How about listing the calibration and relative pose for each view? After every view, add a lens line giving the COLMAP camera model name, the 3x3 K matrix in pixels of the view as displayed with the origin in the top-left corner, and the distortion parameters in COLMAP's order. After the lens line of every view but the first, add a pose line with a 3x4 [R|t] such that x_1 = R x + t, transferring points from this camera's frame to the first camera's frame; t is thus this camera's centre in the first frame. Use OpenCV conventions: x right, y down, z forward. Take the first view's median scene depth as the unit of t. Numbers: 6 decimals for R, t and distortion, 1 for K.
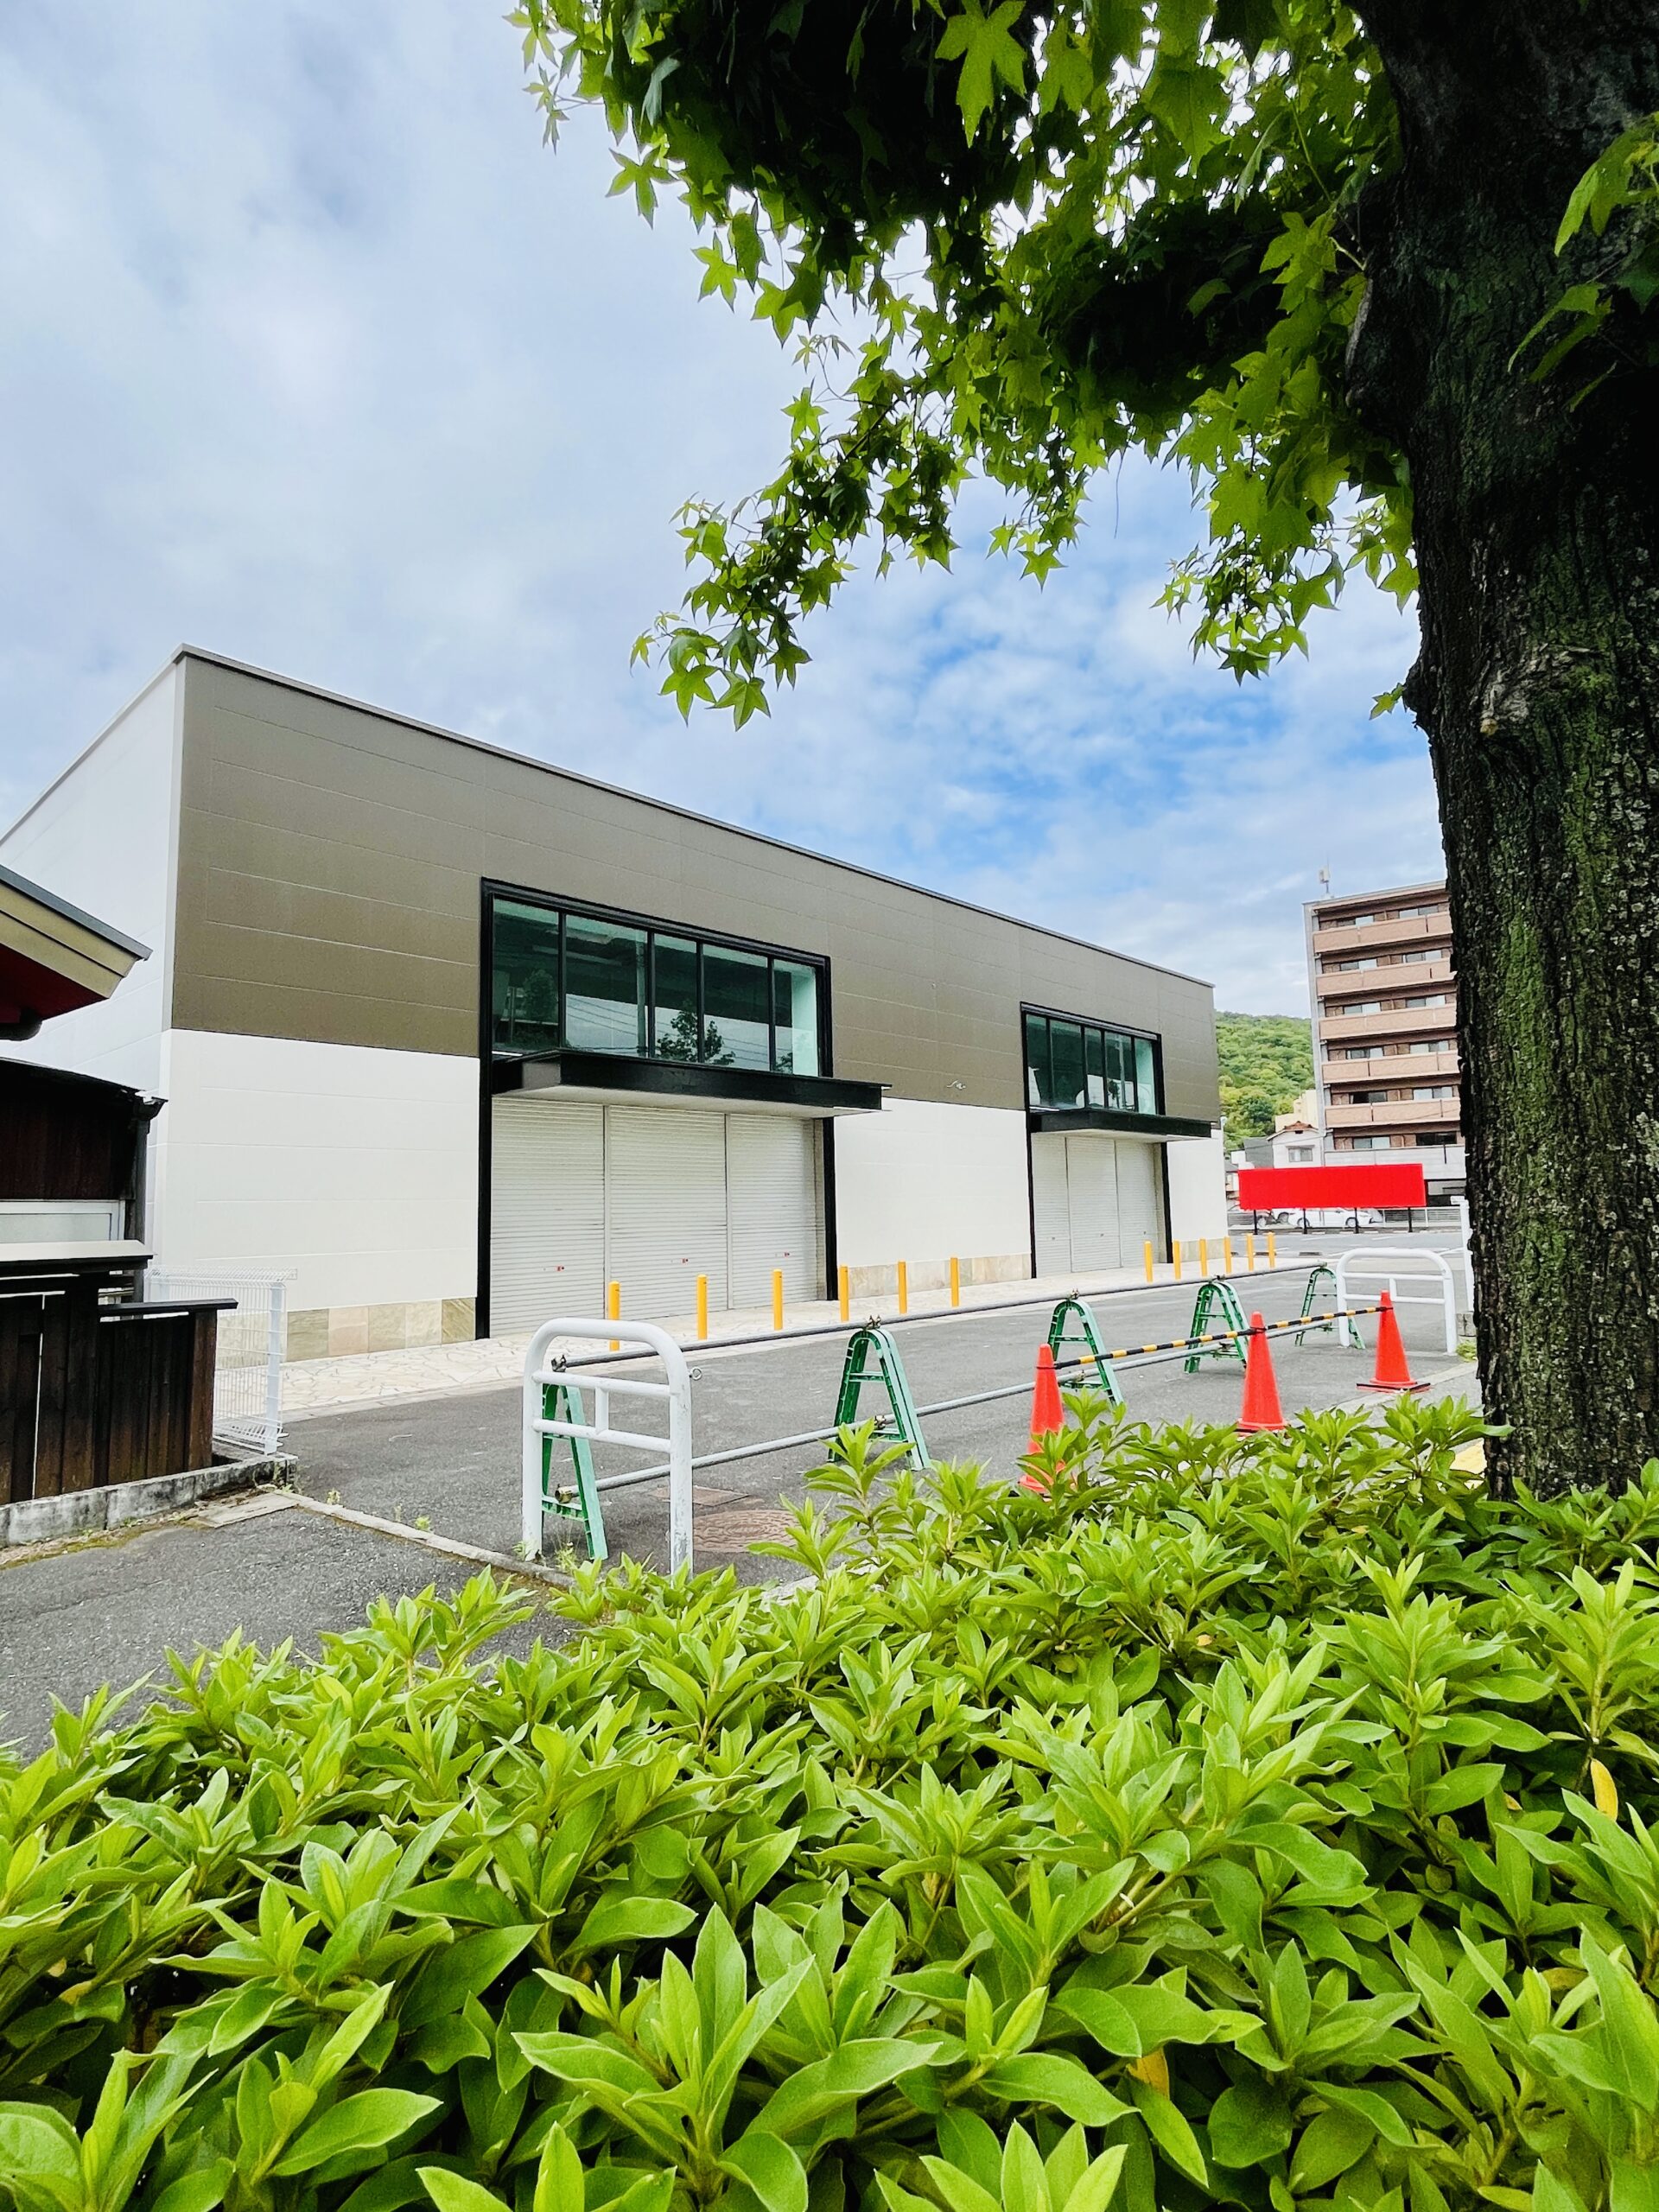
lens RADIAL K [[1114.9, 0, 836.3], [0, 1114.9, 1098.7], [0, 0, 1]] dist [-0.004793, -0.001331]
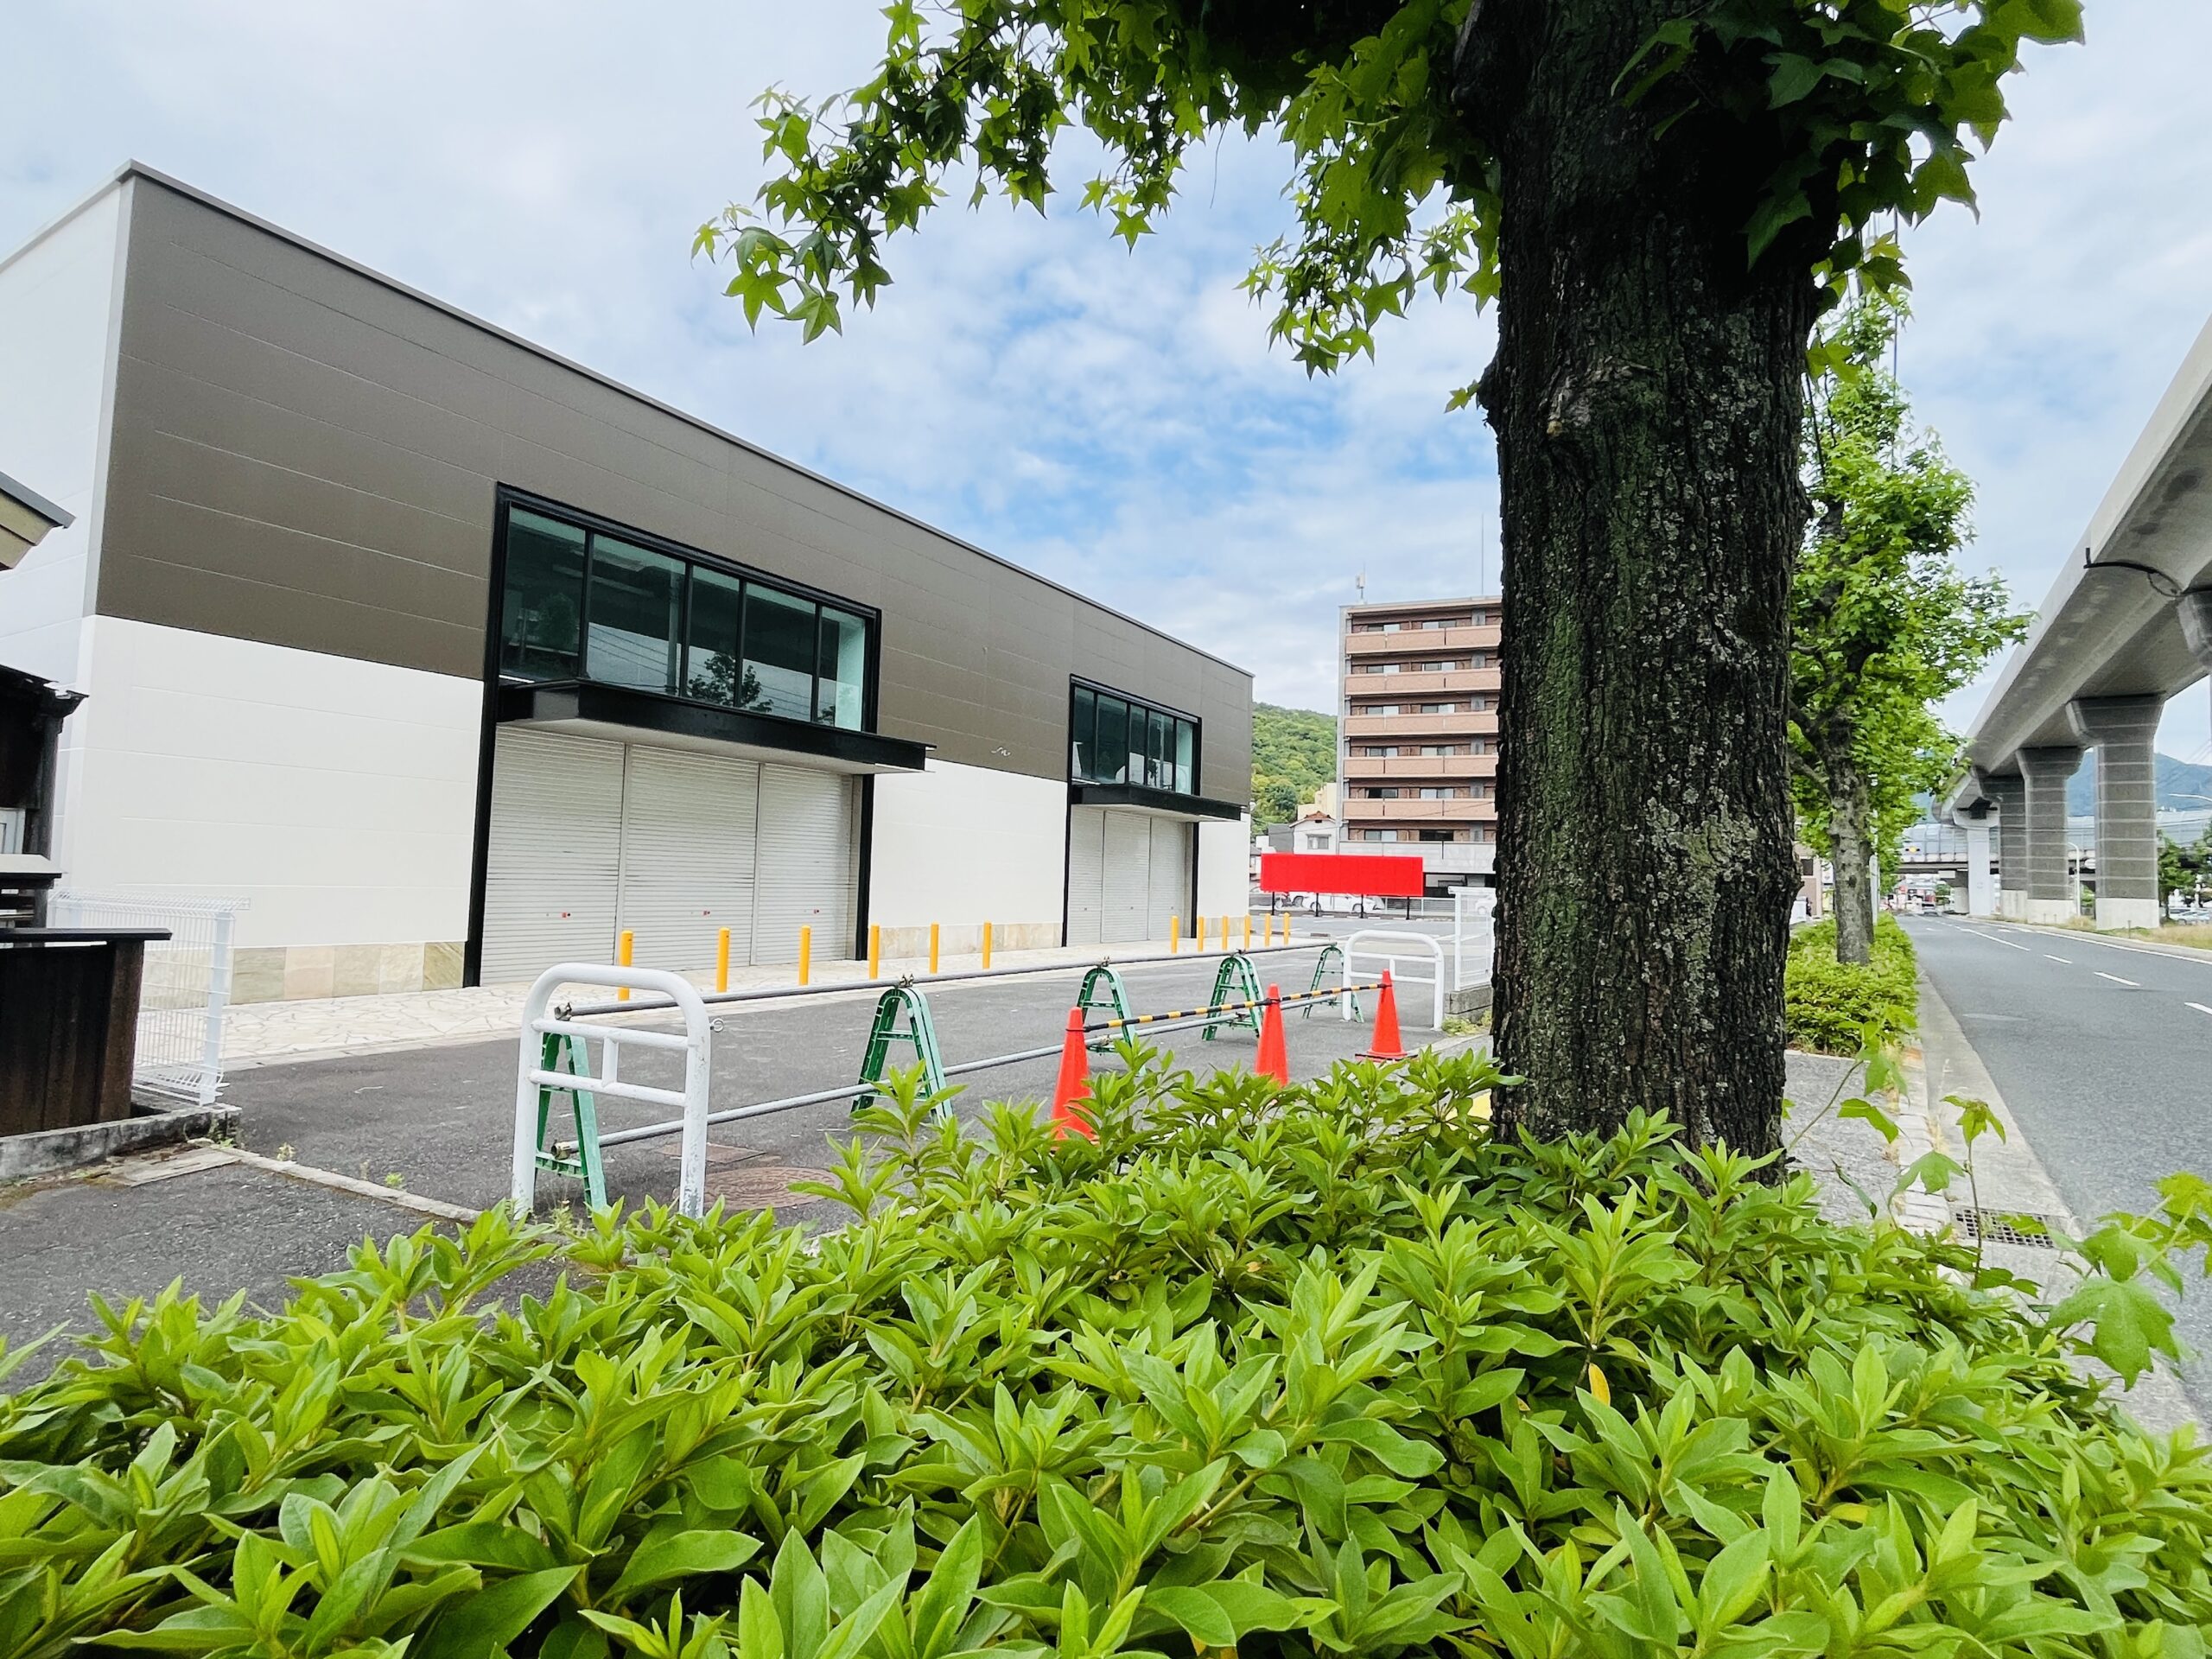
lens RADIAL K [[1114.9, 0, 1105.0], [0, 1114.9, 816.4], [0, 0, 1]] dist [-0.004793, -0.001331]
pose [[0.976947, 0.064530, 0.203495, -0.004866], [-0.073601, 0.996589, 0.037320, 0.005046], [-0.200393, -0.051437, 0.978364, 0.004680]]
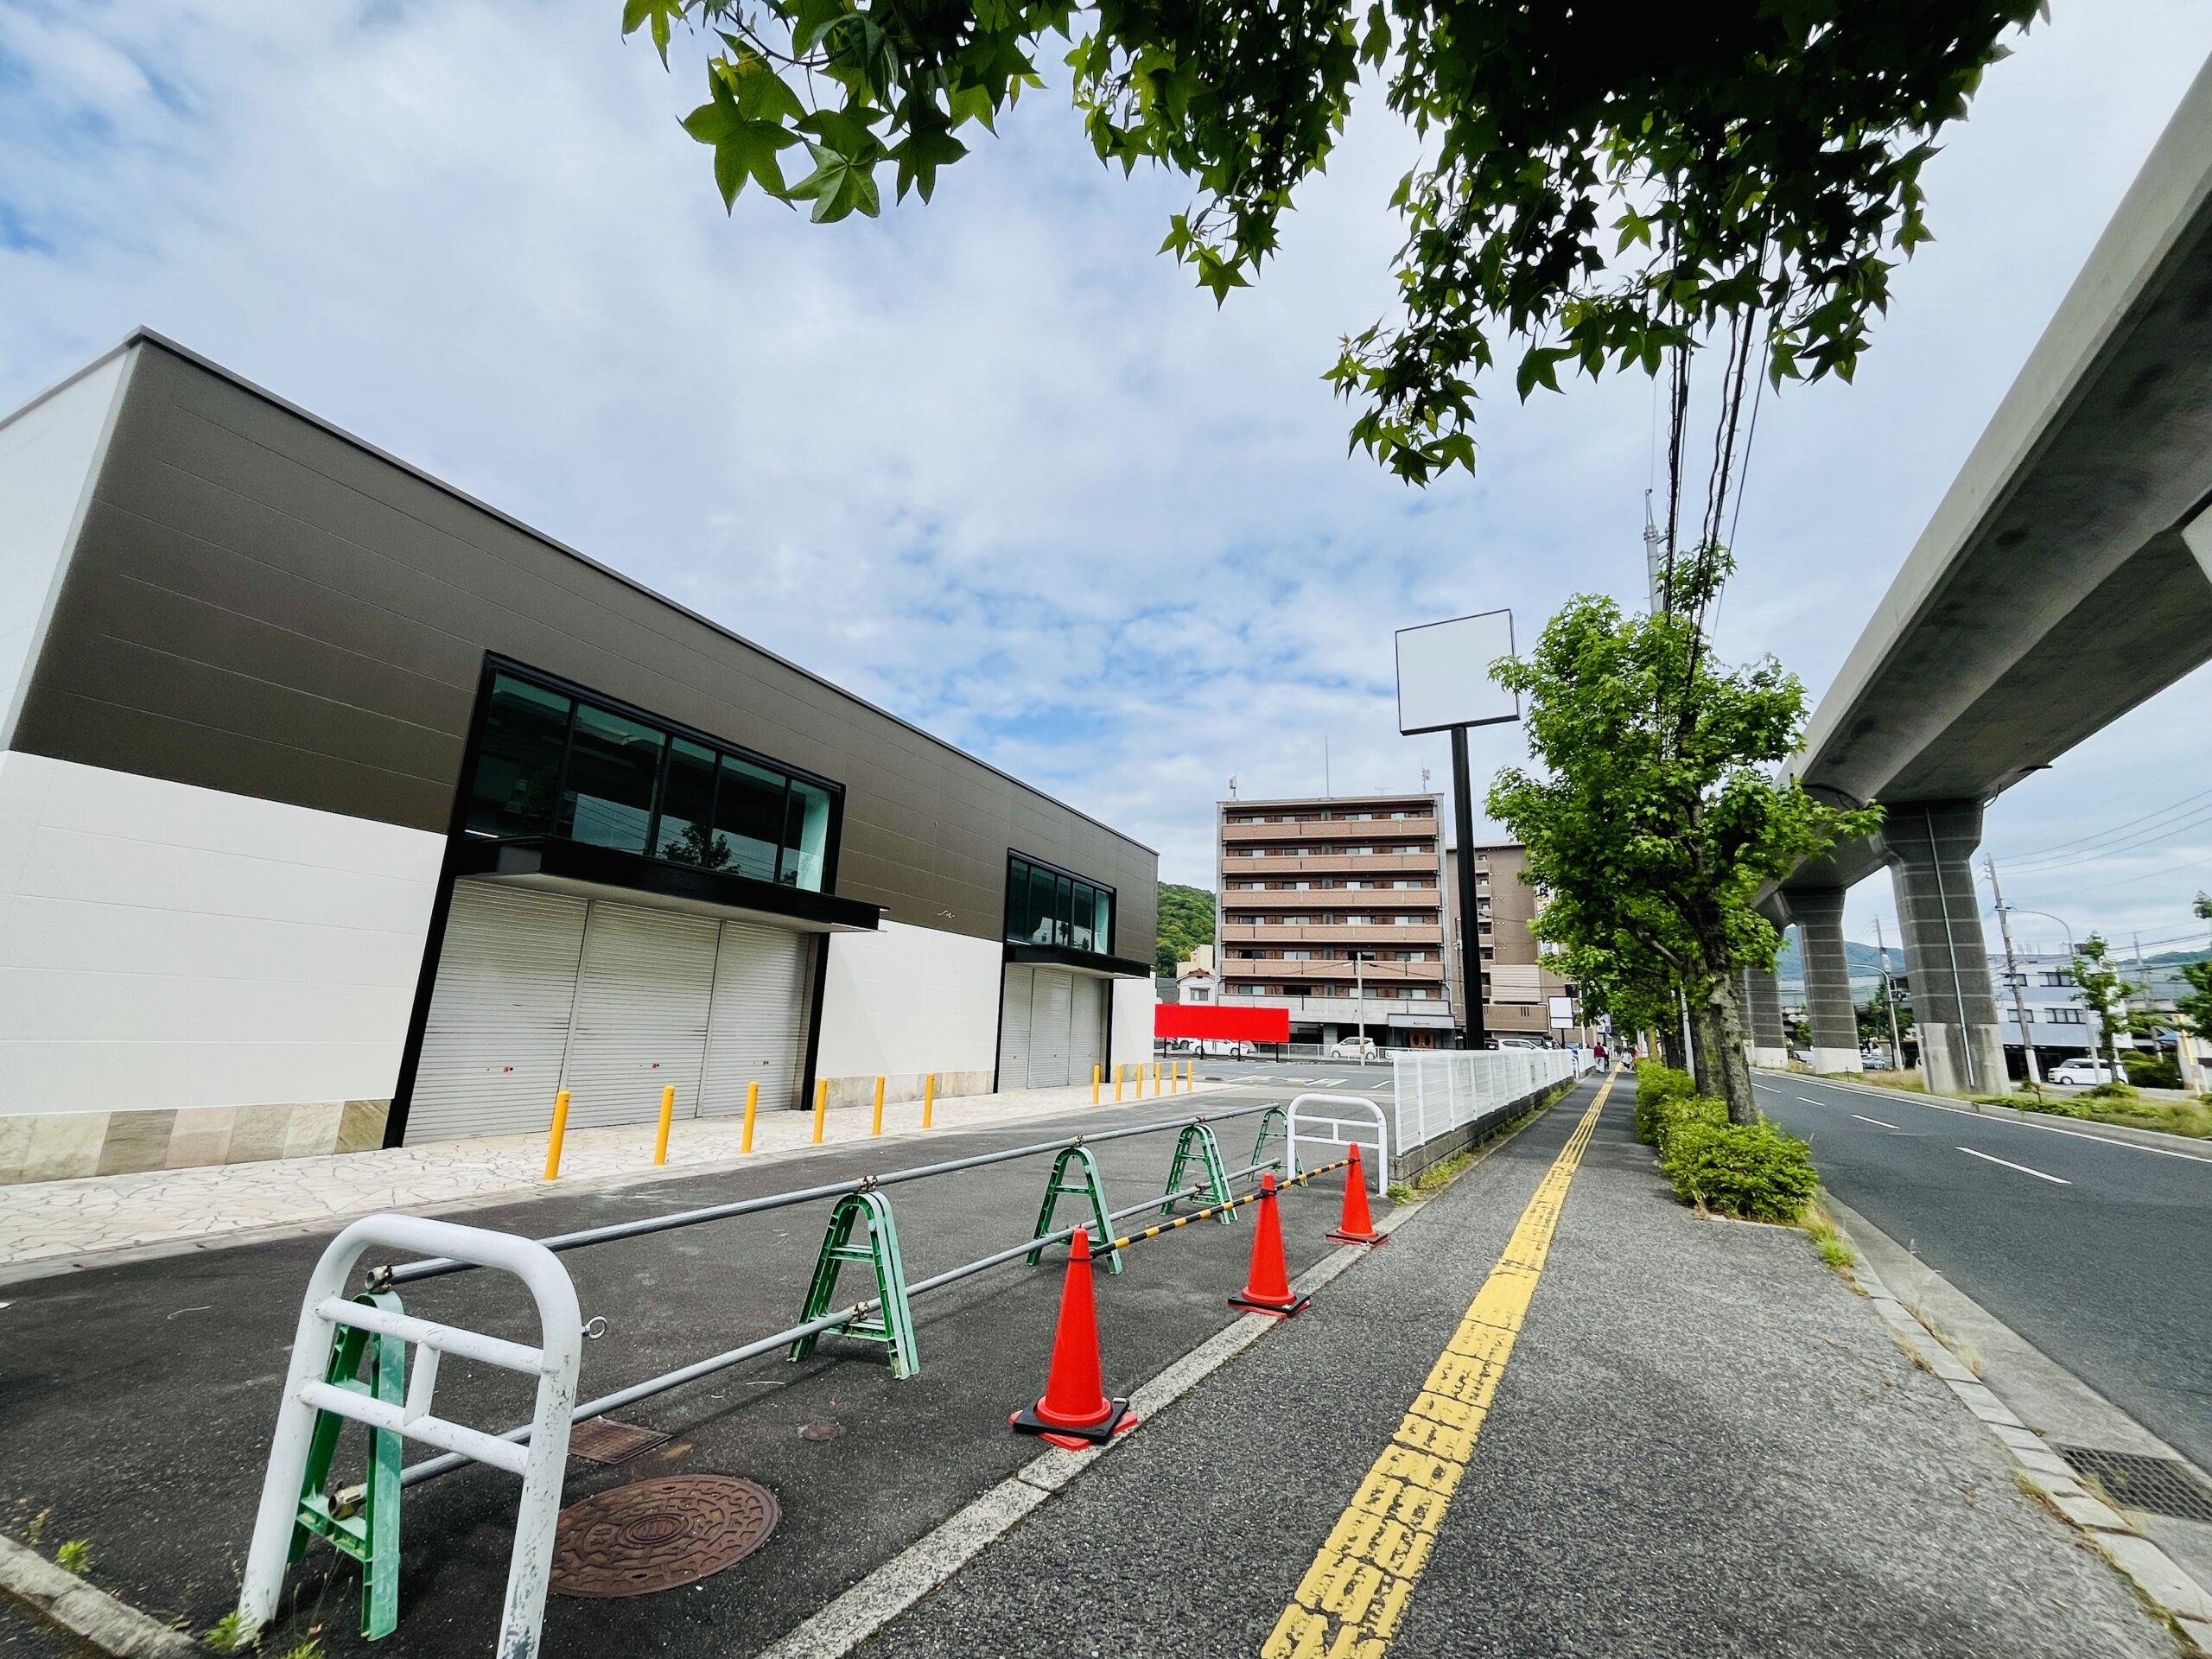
lens RADIAL K [[901.8, 0, 1104.5], [0, 901.8, 821.1], [0, 0, 1]] dist [-0.002855, -0.000329]
pose [[0.951974, 0.125085, 0.279461, -0.020776], [-0.090678, 0.986976, -0.132873, 0.004634], [-0.292442, 0.101150, 0.950919, 0.275650]]
